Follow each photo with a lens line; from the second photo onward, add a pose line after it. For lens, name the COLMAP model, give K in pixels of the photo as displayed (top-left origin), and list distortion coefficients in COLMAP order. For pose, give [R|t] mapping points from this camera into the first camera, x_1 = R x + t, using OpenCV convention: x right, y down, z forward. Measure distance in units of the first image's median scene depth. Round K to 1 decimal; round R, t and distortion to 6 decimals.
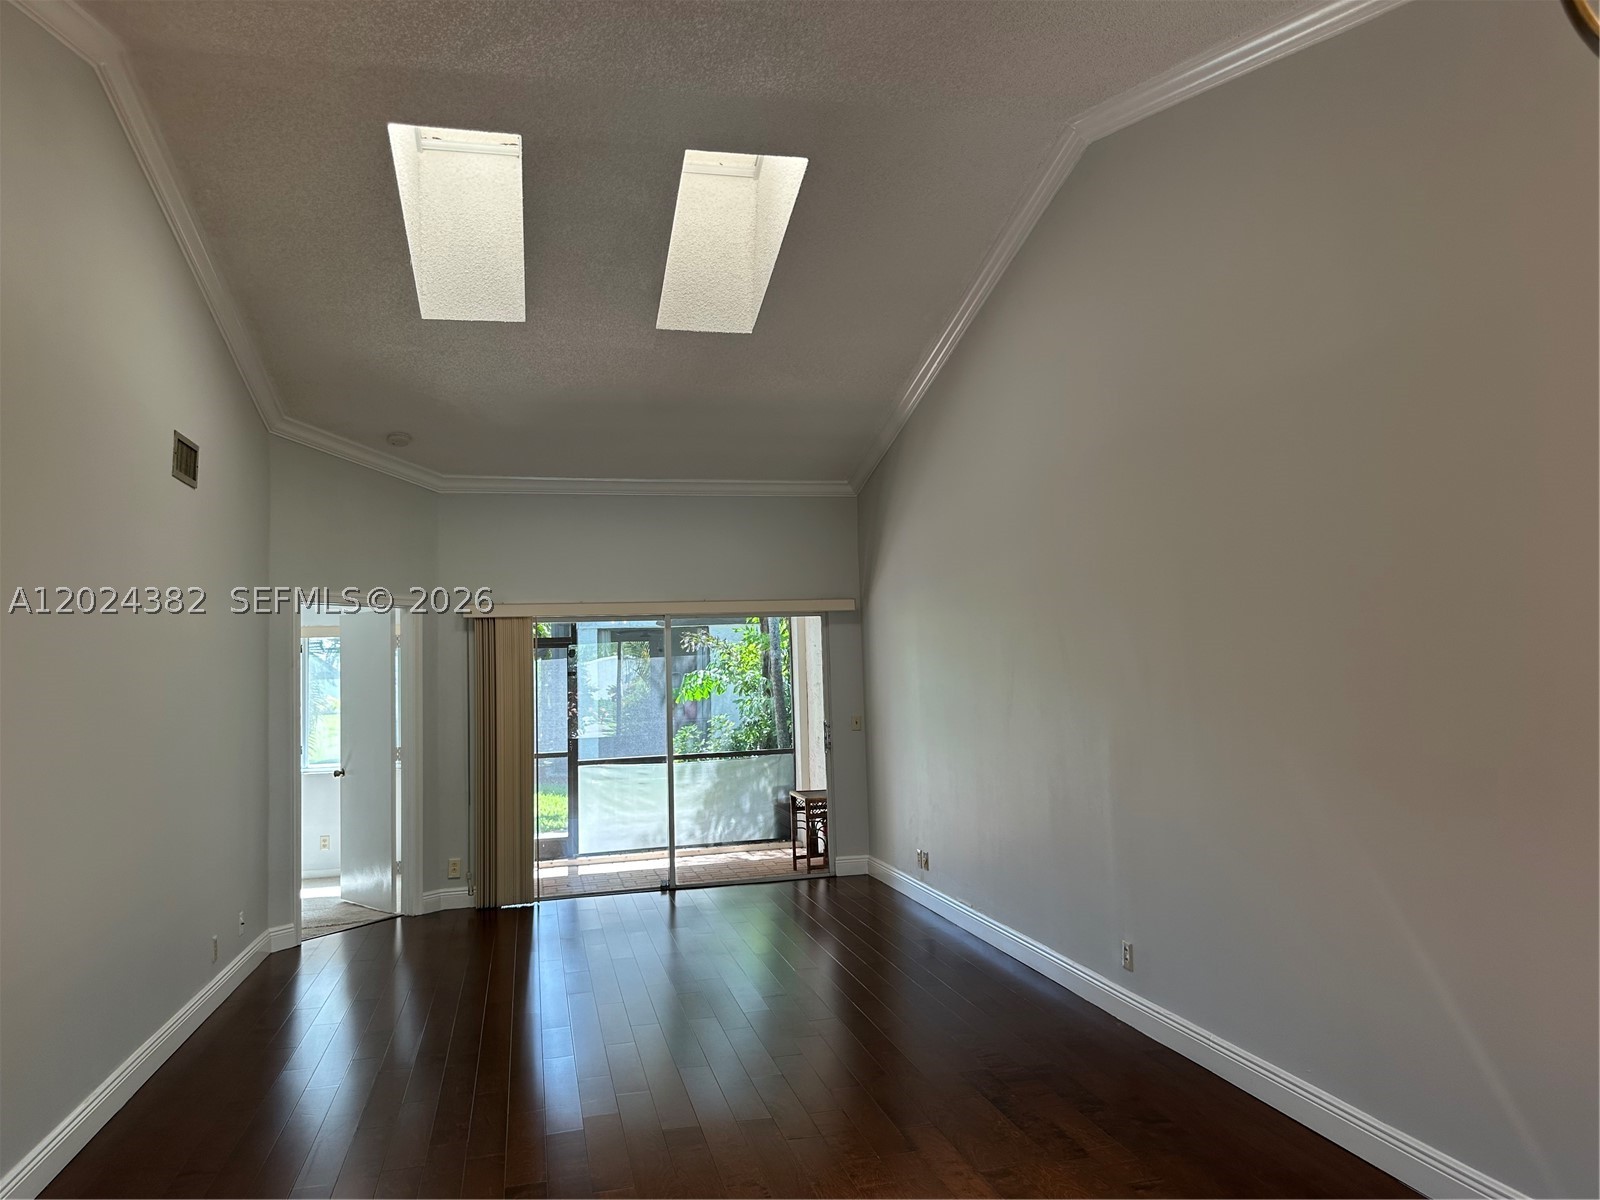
lens RADIAL K [[1127.4, 0, 804.7], [0, 1127.4, 594.0], [0, 0, 1]] dist [0.167762, -0.382077]
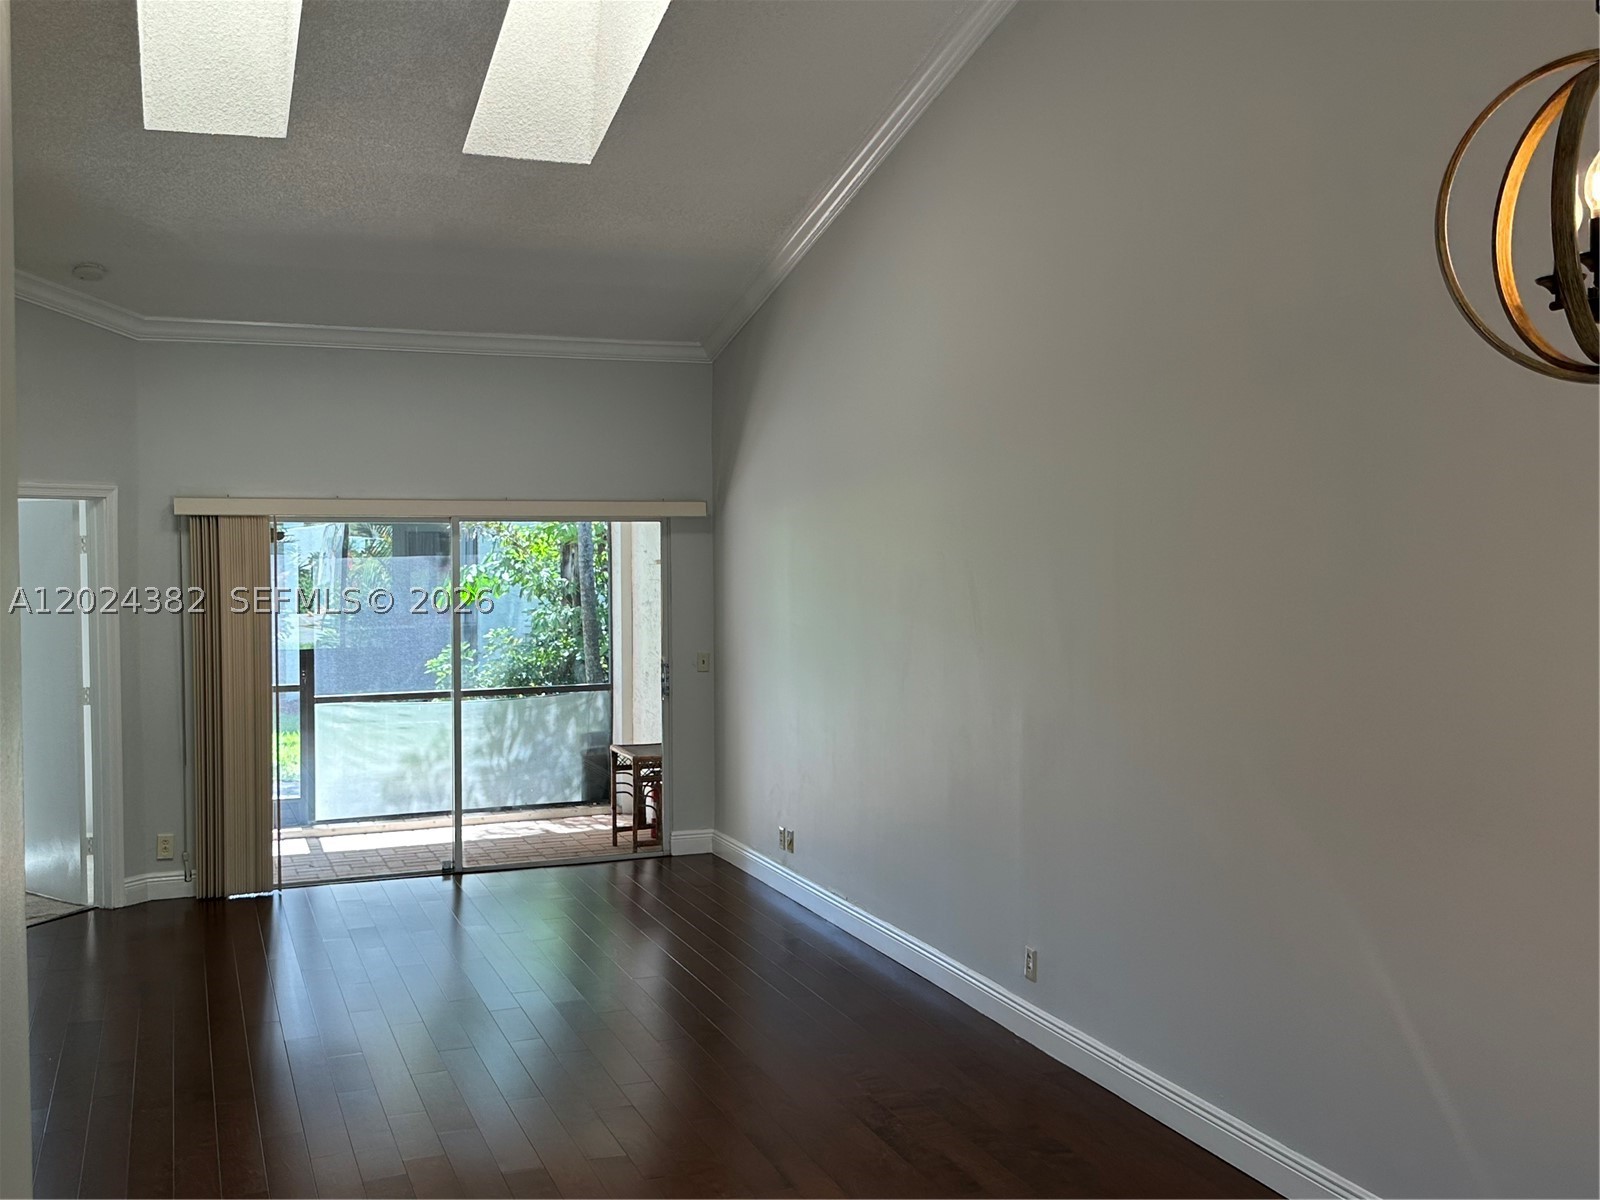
lens RADIAL K [[1631.6, 0, 800.0], [0, 1631.6, 600.0], [0, 0, 1]] dist [0.167092, -0.428379]
pose [[0.991364, 0.022093, 0.129263, -0.035140], [-0.036006, 0.993681, 0.106307, -0.050740], [-0.126098, -0.110043, 0.985895, -0.104896]]
